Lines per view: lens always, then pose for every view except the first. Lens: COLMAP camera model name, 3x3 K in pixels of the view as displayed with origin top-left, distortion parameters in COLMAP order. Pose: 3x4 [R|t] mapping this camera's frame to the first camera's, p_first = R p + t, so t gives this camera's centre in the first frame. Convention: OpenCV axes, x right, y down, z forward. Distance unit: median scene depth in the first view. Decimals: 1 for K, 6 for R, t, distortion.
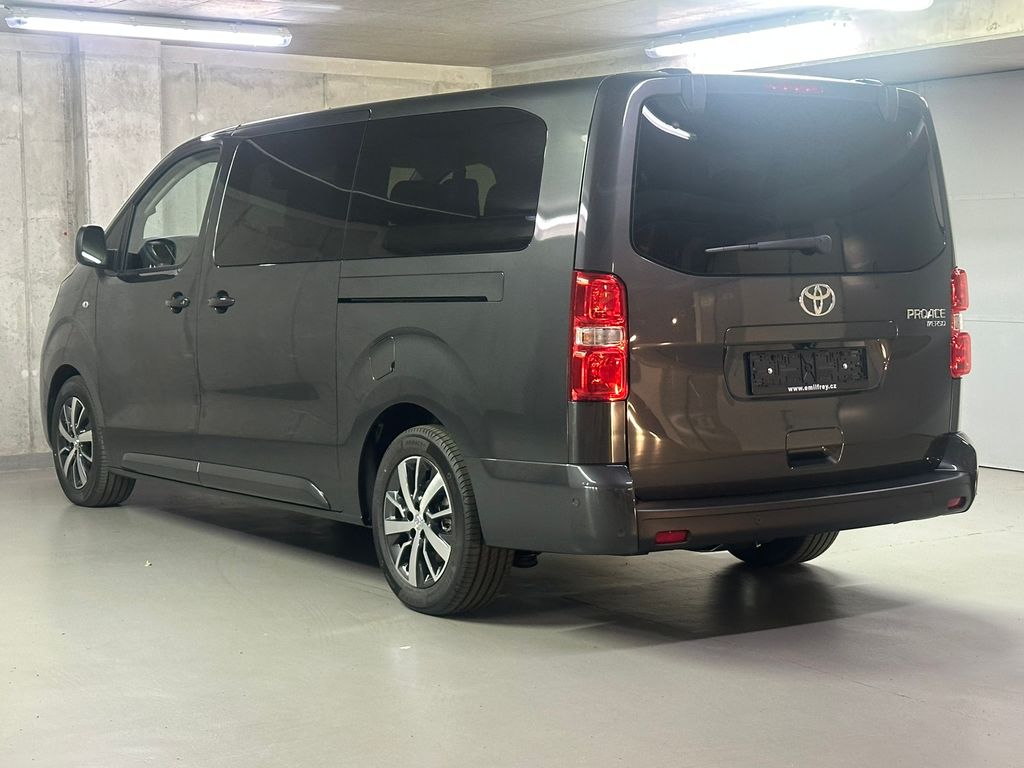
lens RADIAL K [[1742.8, 0, 512.0], [0, 1742.8, 384.0], [0, 0, 1]] dist [0.154346, -0.072317]
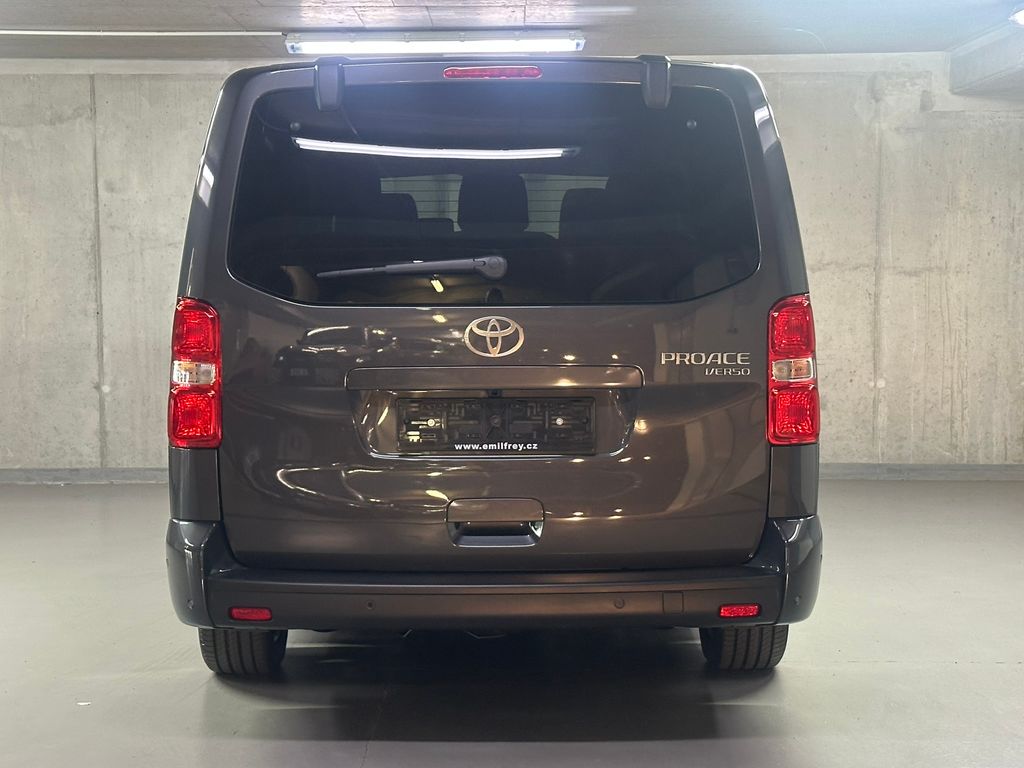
lens RADIAL K [[1742.8, 0, 512.0], [0, 1742.8, 384.0], [0, 0, 1]] dist [0.154346, -0.072317]
pose [[0.822653, 0.039618, -0.567161, 0.600465], [-0.042429, 0.999065, 0.008245, -0.031790], [0.566958, 0.017281, 0.823565, 0.334053]]
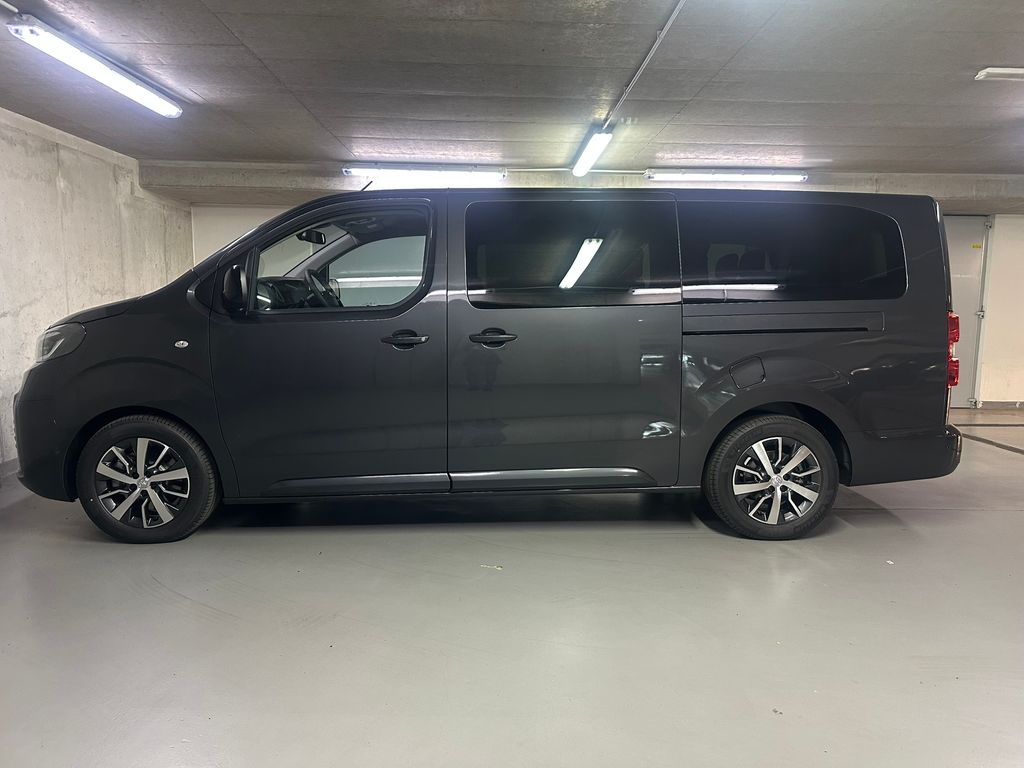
lens RADIAL K [[715.3, 0, 521.1], [0, 715.3, 387.8], [0, 0, 1]] dist [0.003662, -0.005981]
pose [[0.534257, -0.093728, 0.840110, -0.672551], [0.049013, 0.995597, 0.079906, -0.059301], [-0.843900, -0.001514, 0.536498, 0.852173]]
